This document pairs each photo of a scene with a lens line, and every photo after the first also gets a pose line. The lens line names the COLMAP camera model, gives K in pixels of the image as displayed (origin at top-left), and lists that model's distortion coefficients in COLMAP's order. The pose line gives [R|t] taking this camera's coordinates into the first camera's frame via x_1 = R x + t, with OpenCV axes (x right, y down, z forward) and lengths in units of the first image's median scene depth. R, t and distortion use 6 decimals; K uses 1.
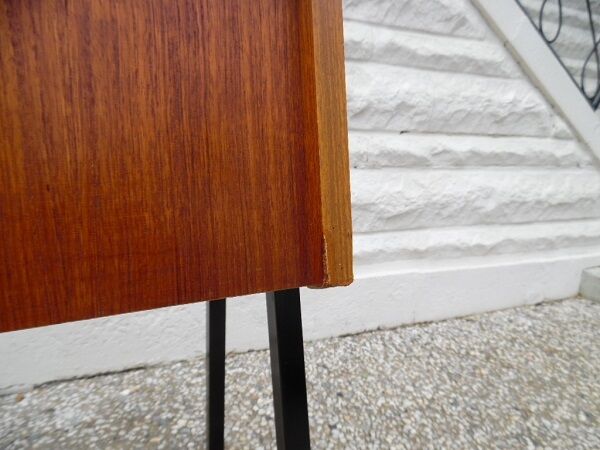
lens RADIAL K [[420.4, 0, 302.9], [0, 420.4, 228.4], [0, 0, 1]] dist [-0.004536, -0.000680]
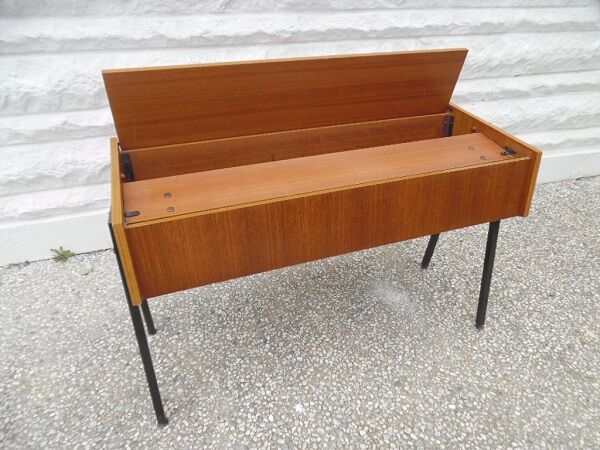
lens RADIAL K [[420.4, 0, 302.2], [0, 420.4, 225.6], [0, 0, 1]] dist [-0.004536, -0.000680]
pose [[0.995023, 0.058825, -0.080424, -0.414358], [-0.022322, 0.918215, 0.395453, -0.324561], [0.097109, -0.391690, 0.914958, -0.757156]]
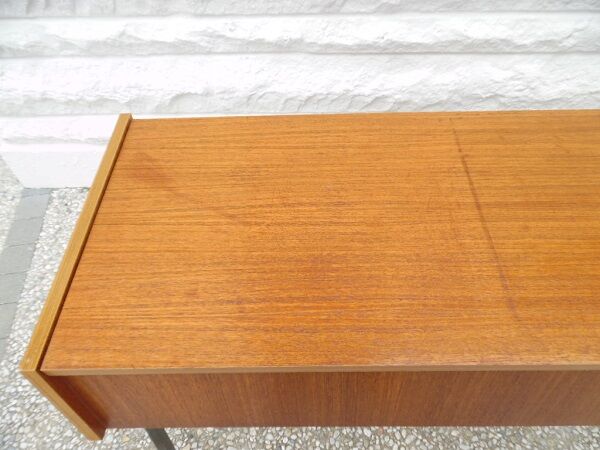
lens RADIAL K [[420.4, 0, 301.1], [0, 420.4, 227.6], [0, 0, 1]] dist [-0.004536, -0.000680]
pose [[0.893081, 0.321165, -0.315055, -0.474045], [-0.034956, 0.747703, 0.663113, -0.392209], [0.448536, -0.581200, 0.678986, -0.263457]]
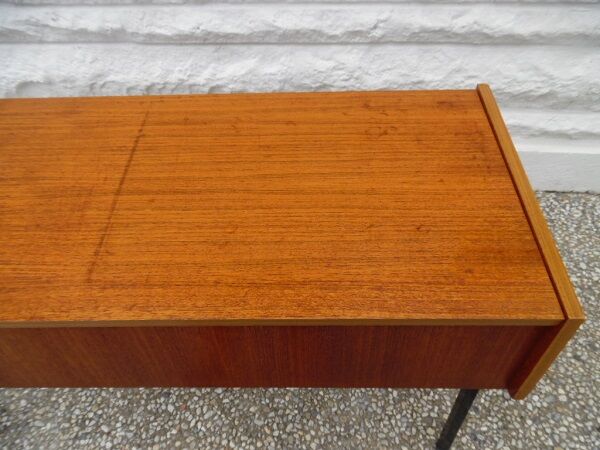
lens RADIAL K [[420.4, 0, 303.2], [0, 420.4, 227.9], [0, 0, 1]] dist [-0.004536, -0.000680]
pose [[0.891537, 0.328829, -0.311500, -0.110429], [-0.040015, 0.742210, 0.668972, -0.406889], [0.451176, -0.583949, 0.674866, -0.124357]]
